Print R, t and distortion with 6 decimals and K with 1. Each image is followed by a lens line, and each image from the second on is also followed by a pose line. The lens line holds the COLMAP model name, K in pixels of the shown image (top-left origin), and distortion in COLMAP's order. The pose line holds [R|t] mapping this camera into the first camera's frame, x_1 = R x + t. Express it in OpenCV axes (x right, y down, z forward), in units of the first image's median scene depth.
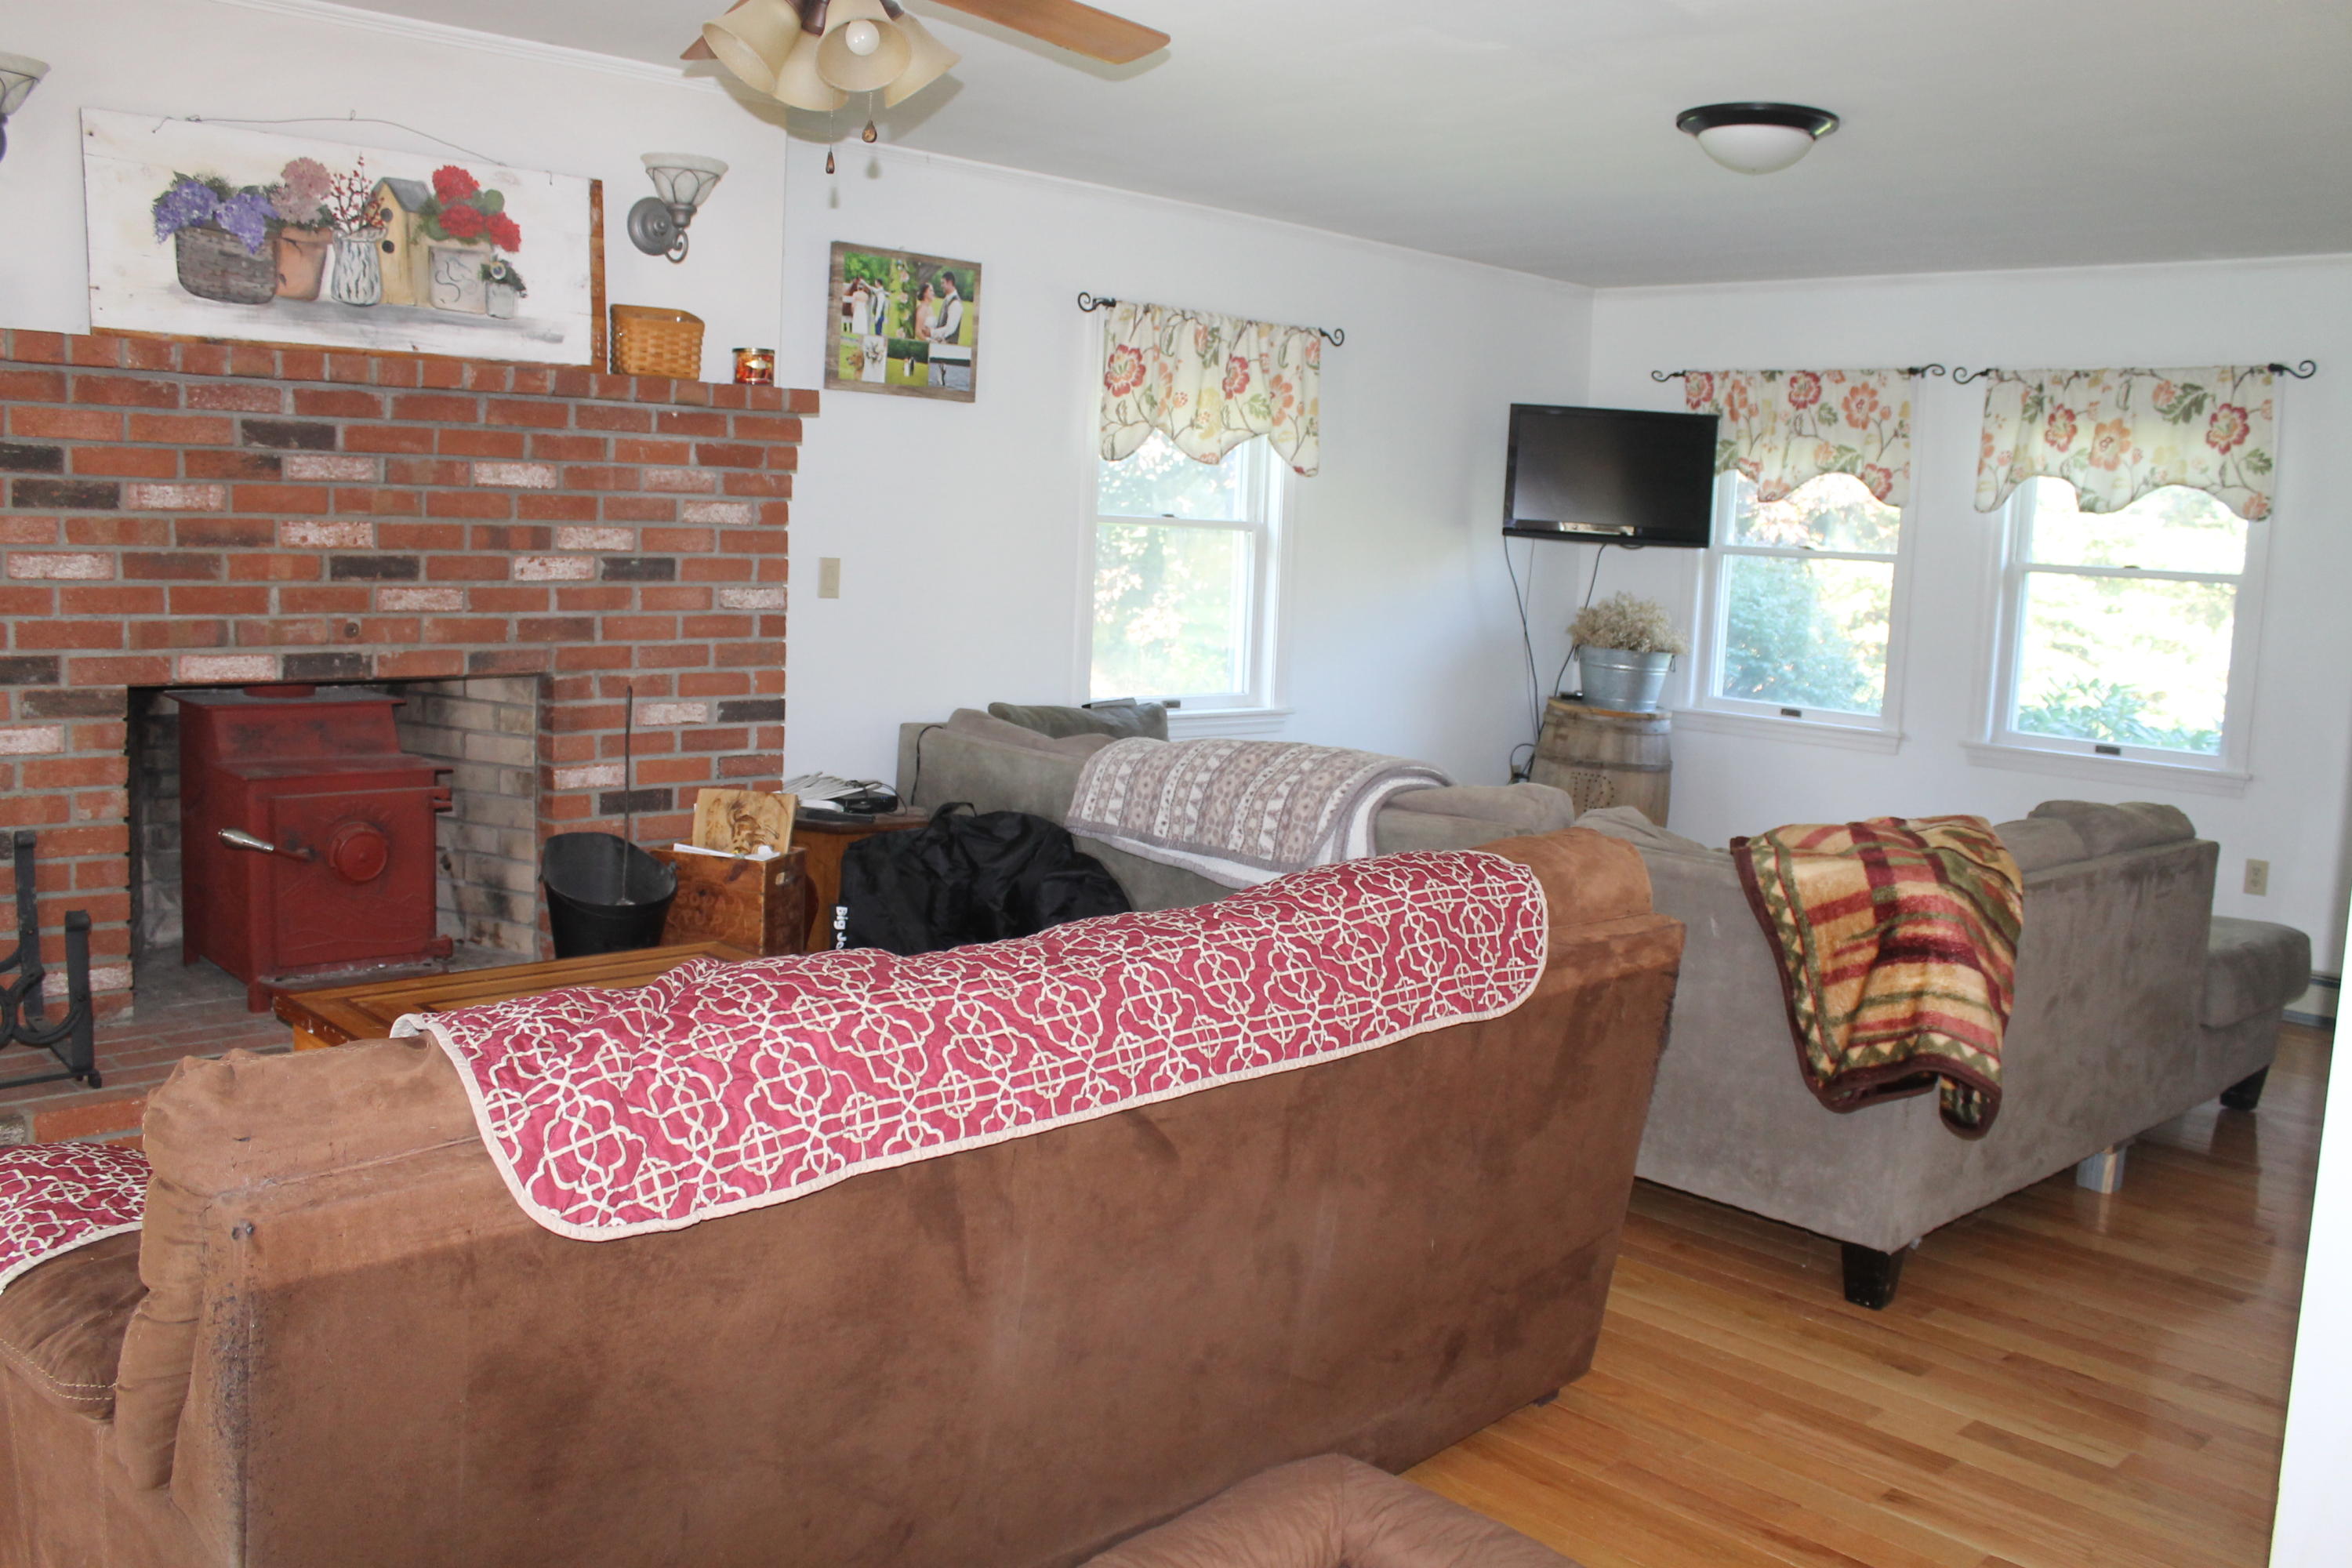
lens RADIAL K [[1985.4, 0, 1193.5], [0, 1985.4, 758.7], [0, 0, 1]] dist [-0.173392, 0.167348]
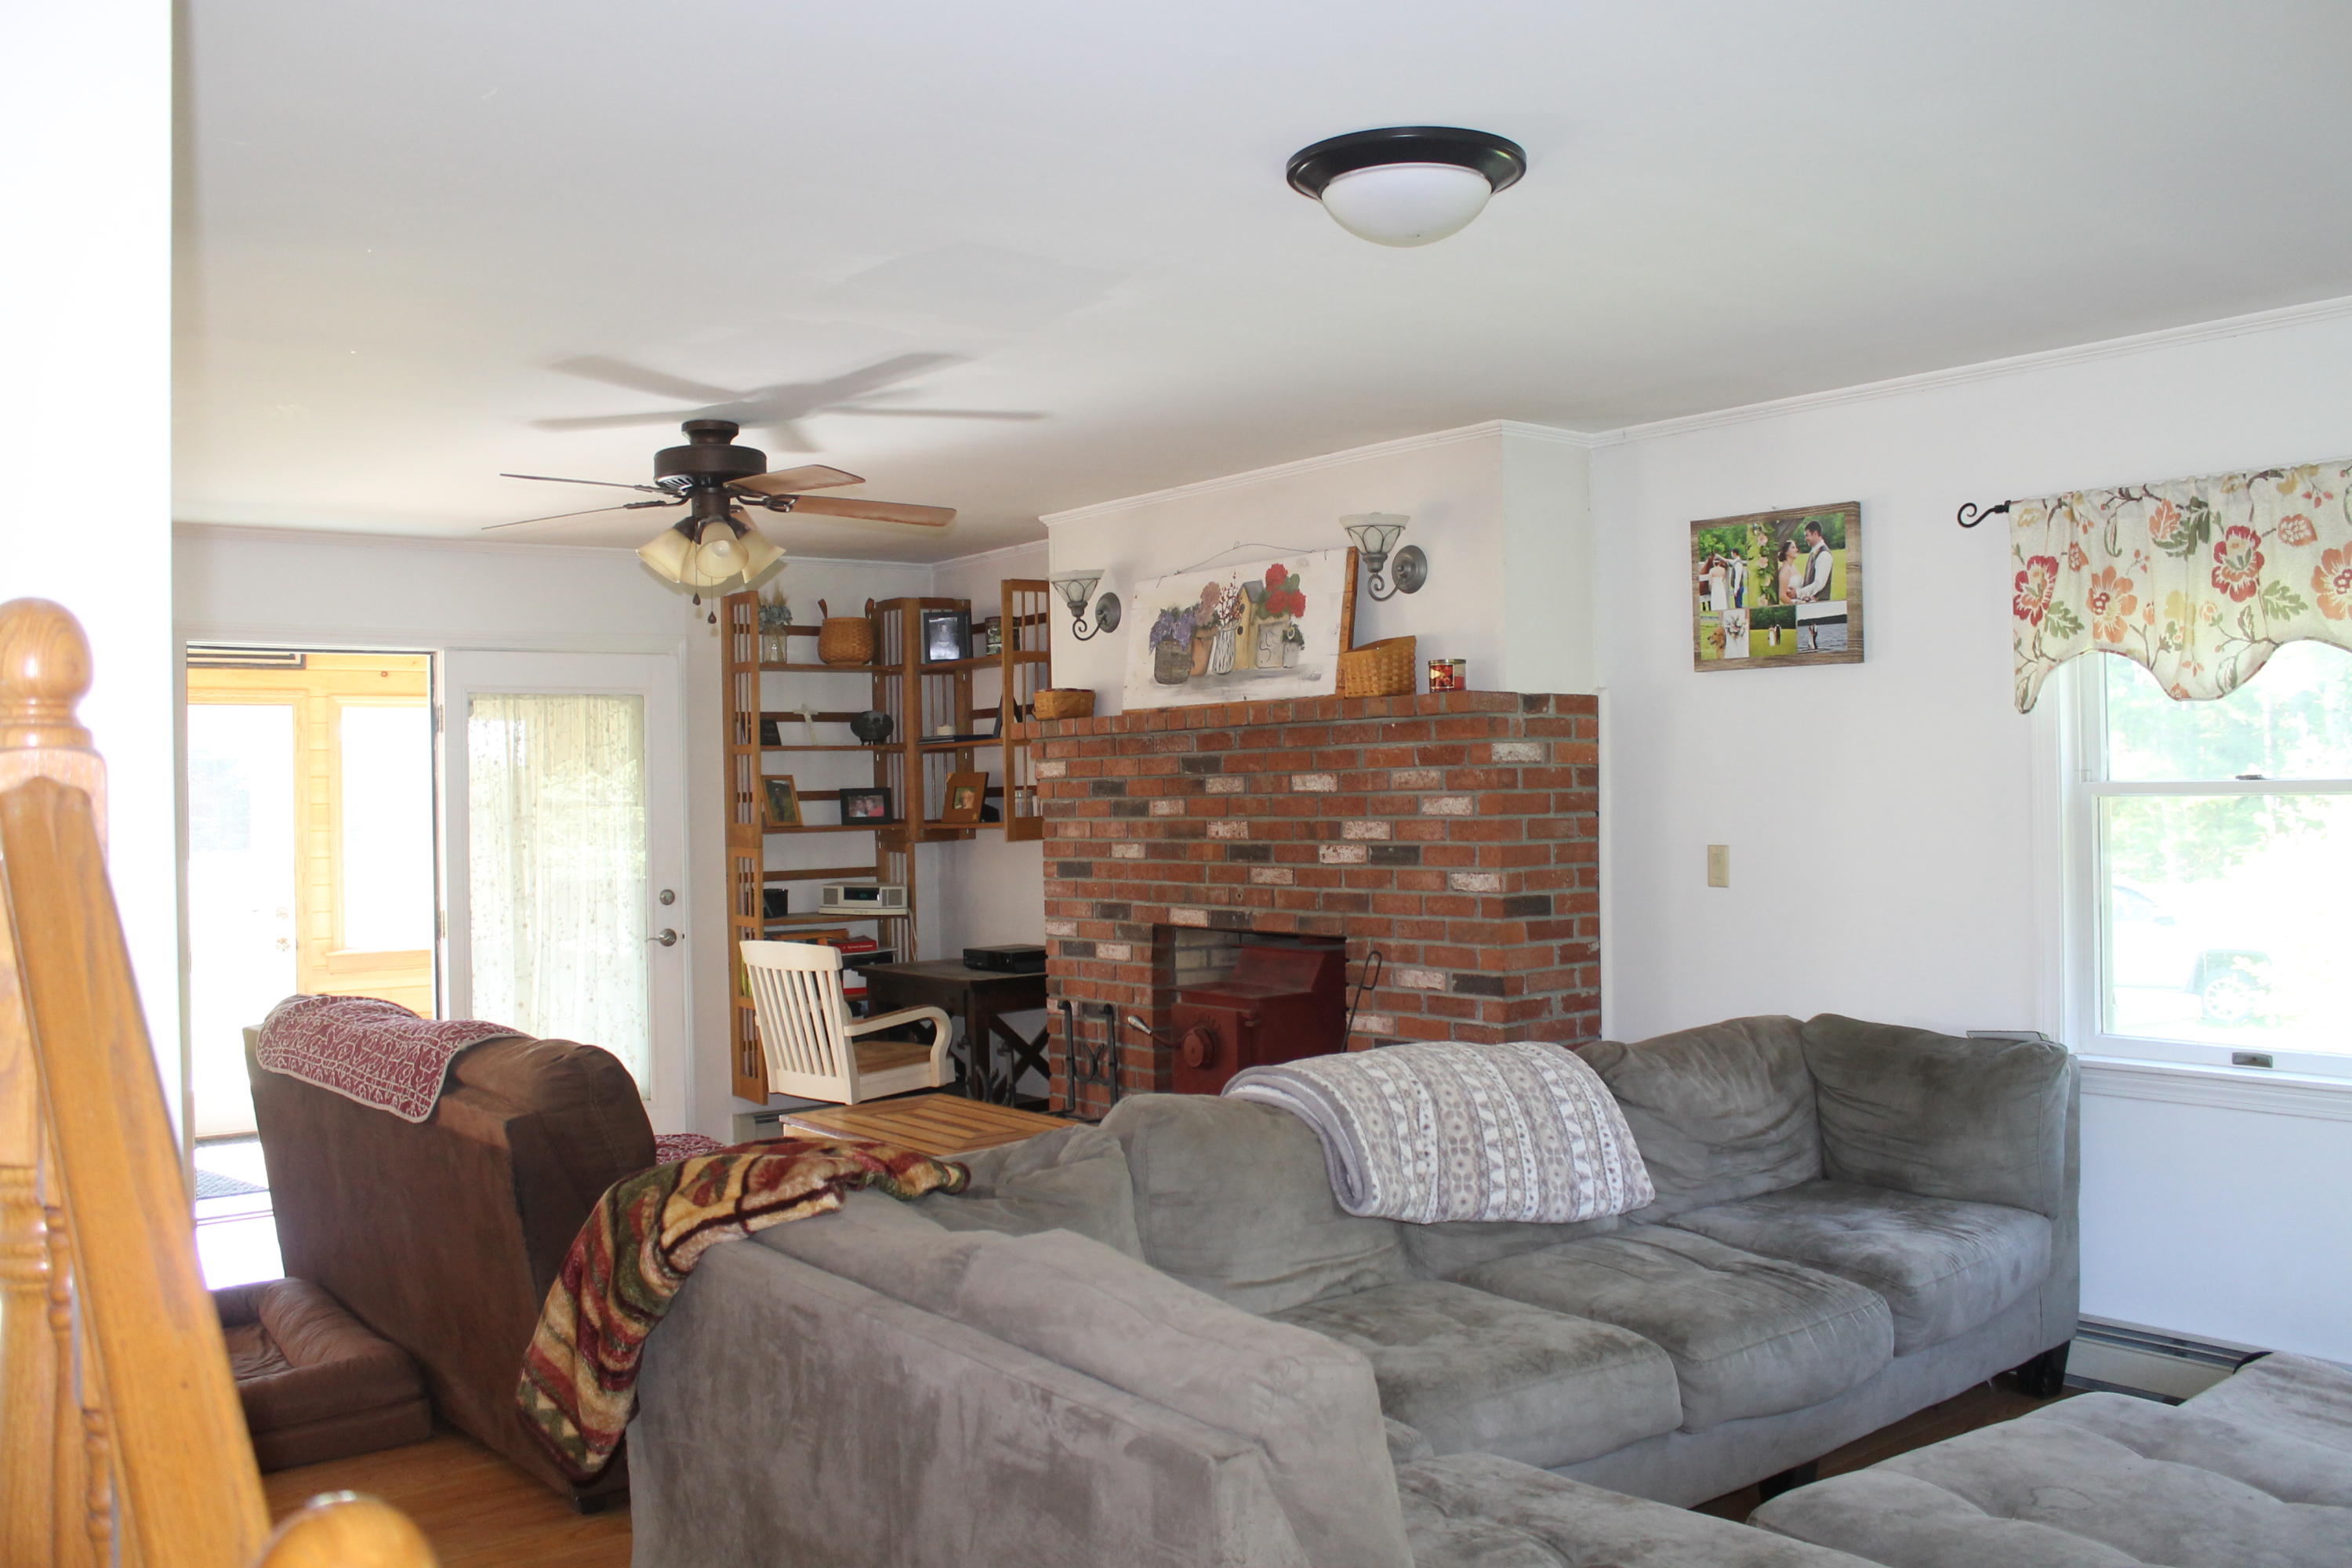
lens RADIAL K [[1985.4, 0, 1193.5], [0, 1985.4, 758.7], [0, 0, 1]] dist [-0.173392, 0.167348]
pose [[-0.099359, -0.056064, -0.993471, 0.950843], [-0.103433, 0.993585, -0.045726, -0.088468], [0.989661, 0.098214, -0.104520, 1.012548]]
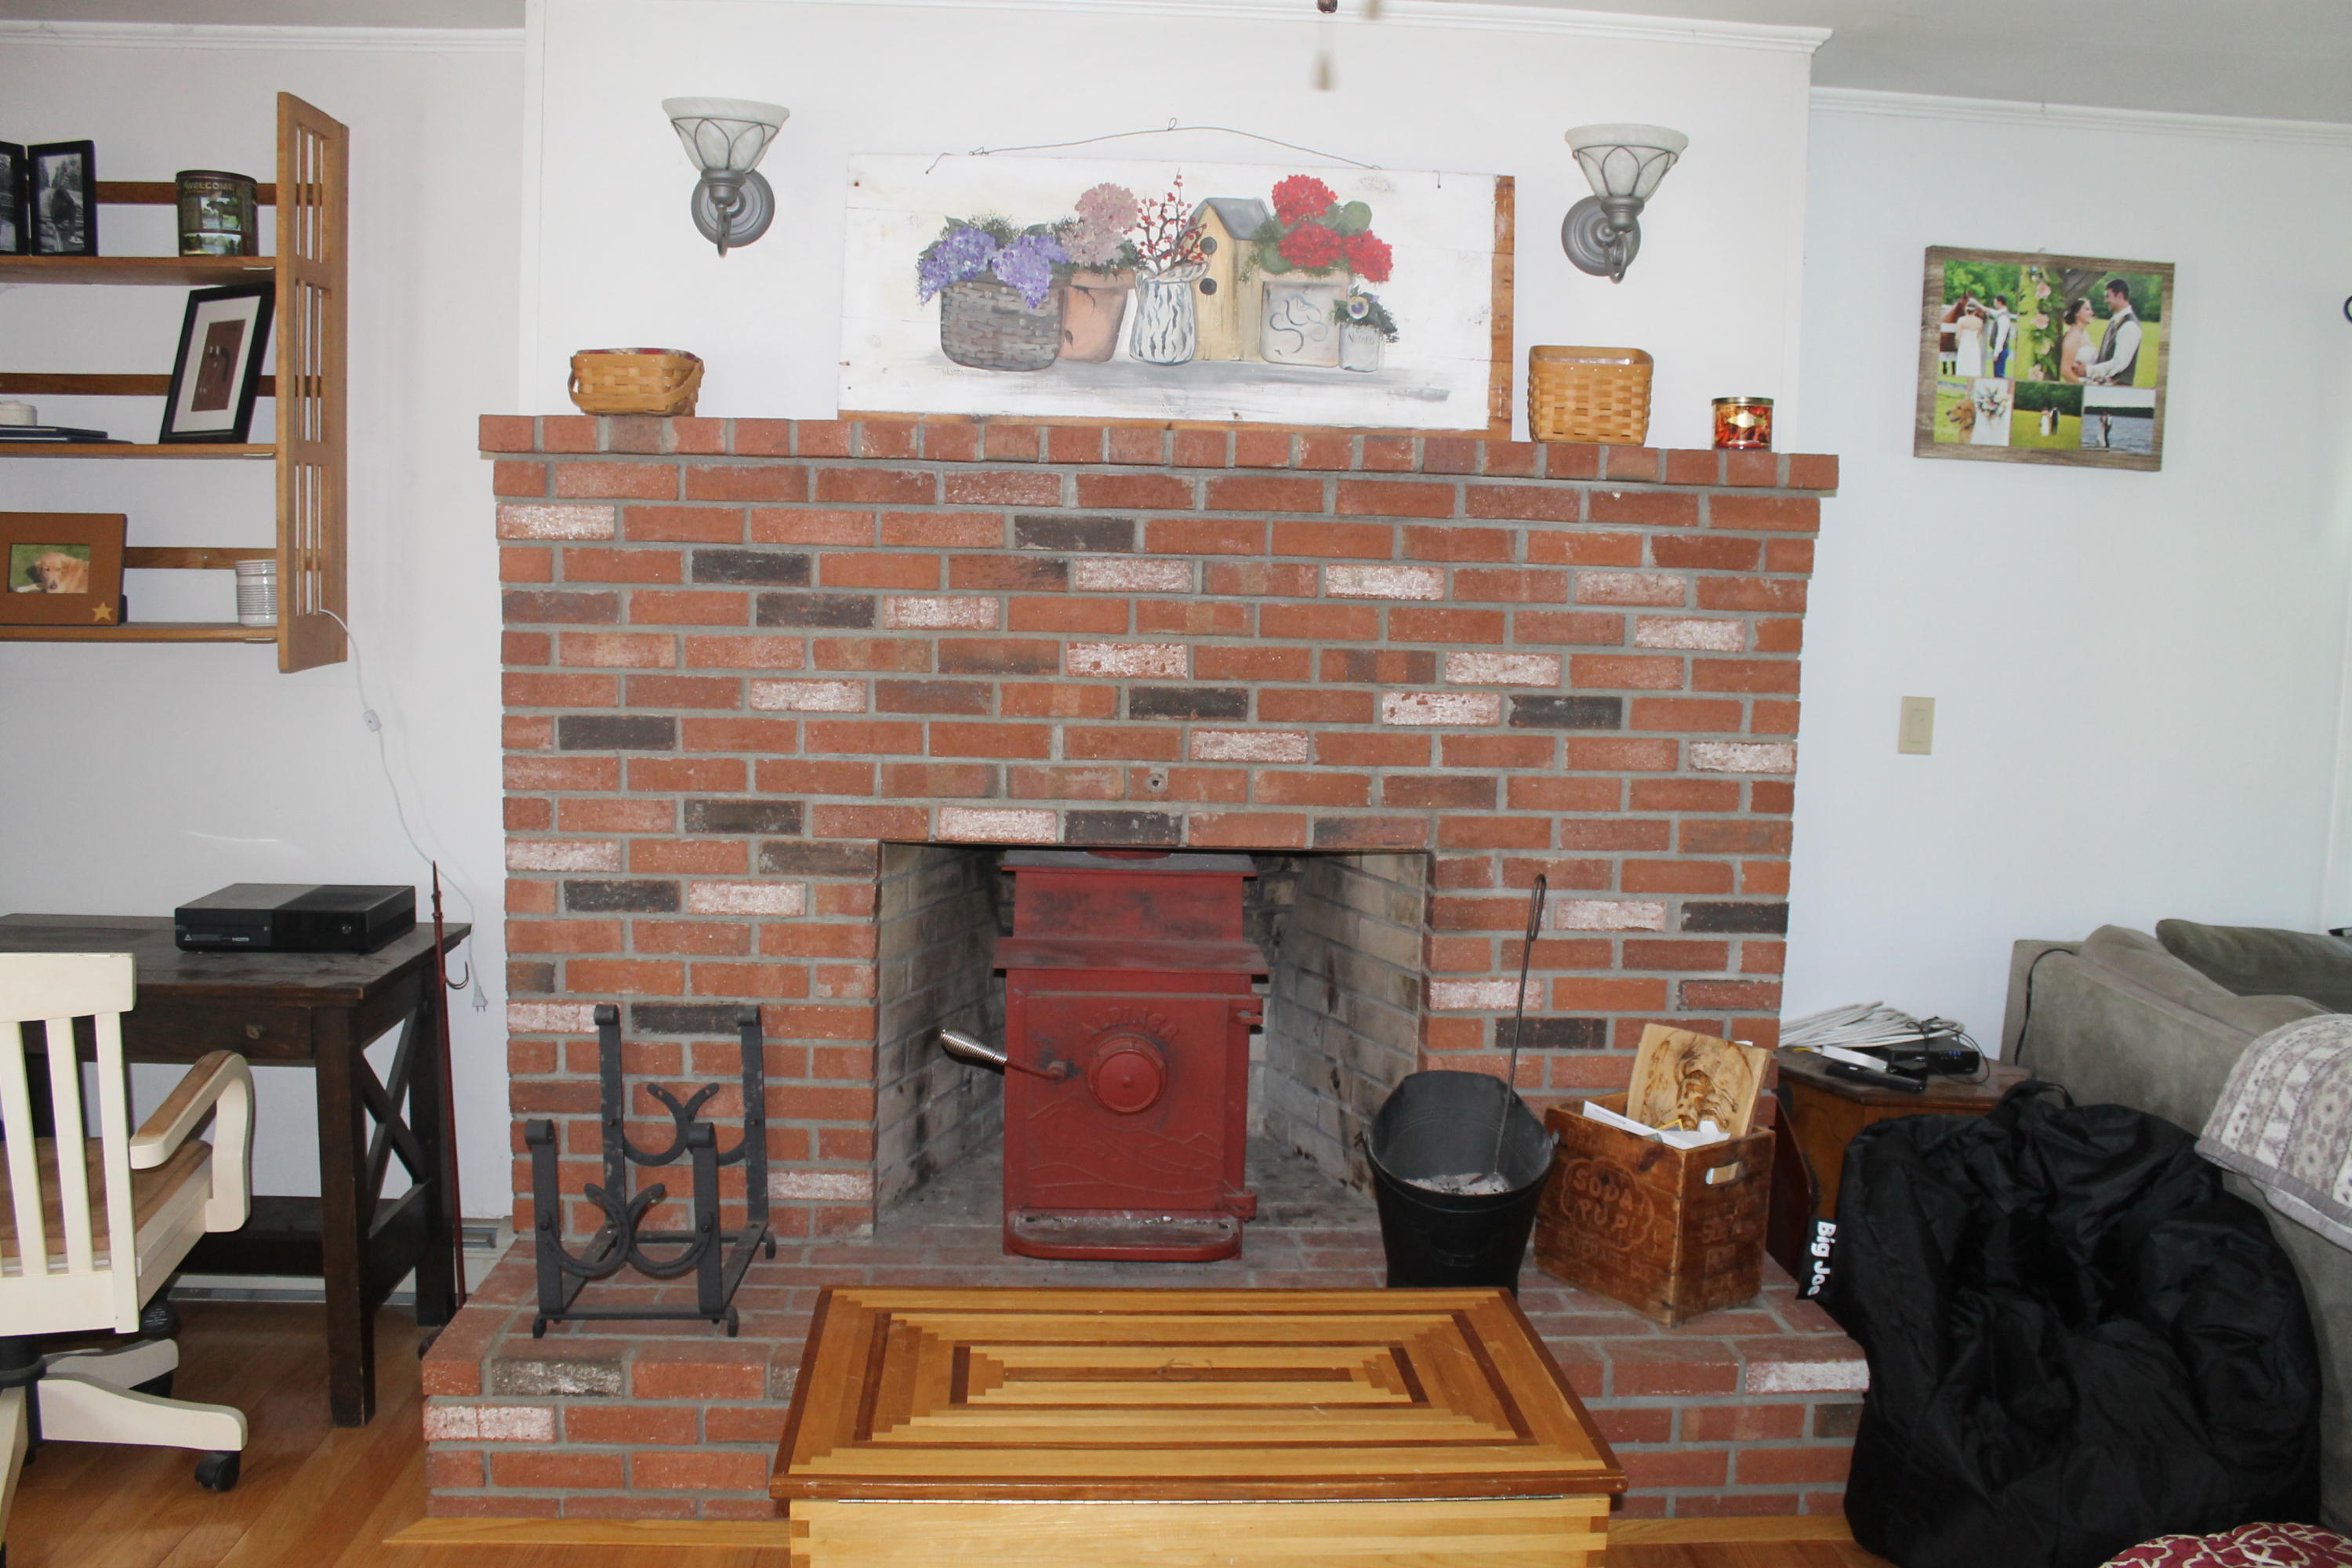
lens RADIAL K [[1985.4, 0, 1193.5], [0, 1985.4, 758.7], [0, 0, 1]] dist [-0.173392, 0.167348]
pose [[0.761119, 0.039368, -0.647416, 0.082202], [-0.072975, 0.997016, -0.025164, -0.052413], [0.644494, 0.066398, 0.761721, 0.368001]]
